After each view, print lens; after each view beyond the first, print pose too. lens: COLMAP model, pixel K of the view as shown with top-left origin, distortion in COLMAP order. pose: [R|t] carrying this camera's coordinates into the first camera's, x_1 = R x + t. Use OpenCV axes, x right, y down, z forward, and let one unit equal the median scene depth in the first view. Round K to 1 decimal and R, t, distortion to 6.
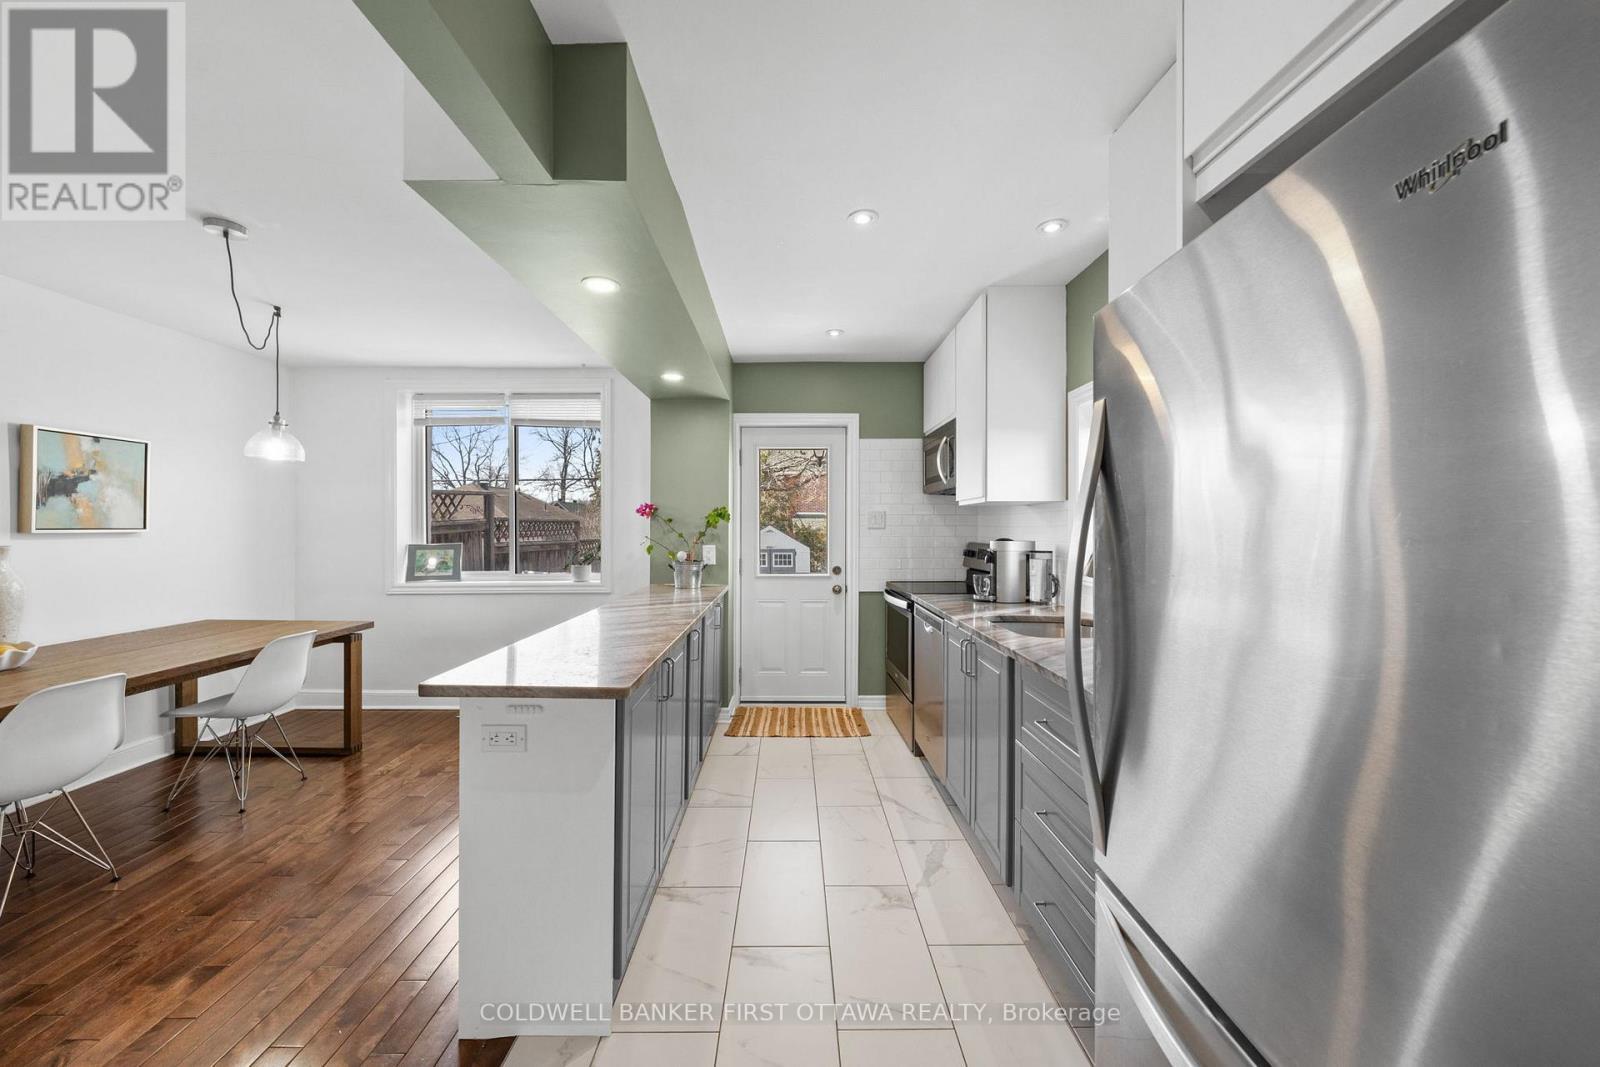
lens RADIAL K [[593.5, 0, 807.8], [0, 593.5, 534.9], [0, 0, 1]] dist [-0.002086, 0.000133]
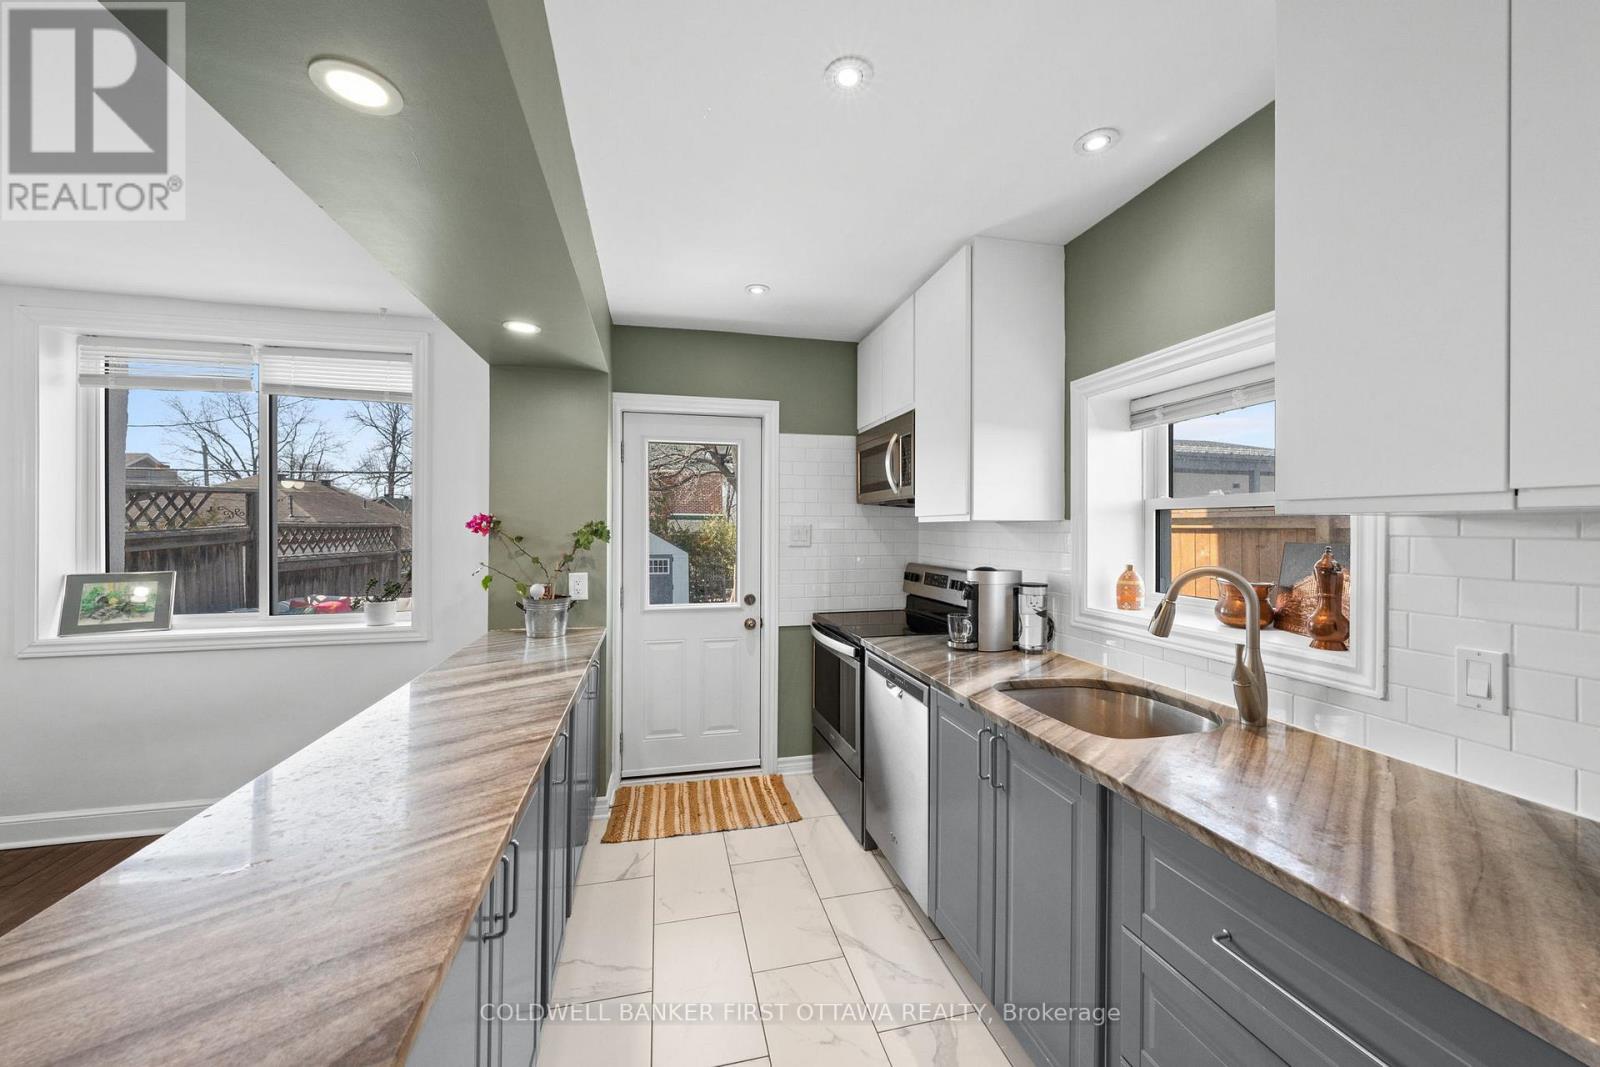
lens RADIAL K [[593.5, 0, 809.3], [0, 593.5, 534.9], [0, 0, 1]] dist [-0.002086, 0.000133]
pose [[0.976382, 0.001143, 0.216048, -0.050418], [-0.001365, 0.999999, 0.000881, -0.030701], [-0.216047, -0.001155, 0.976382, 0.247990]]
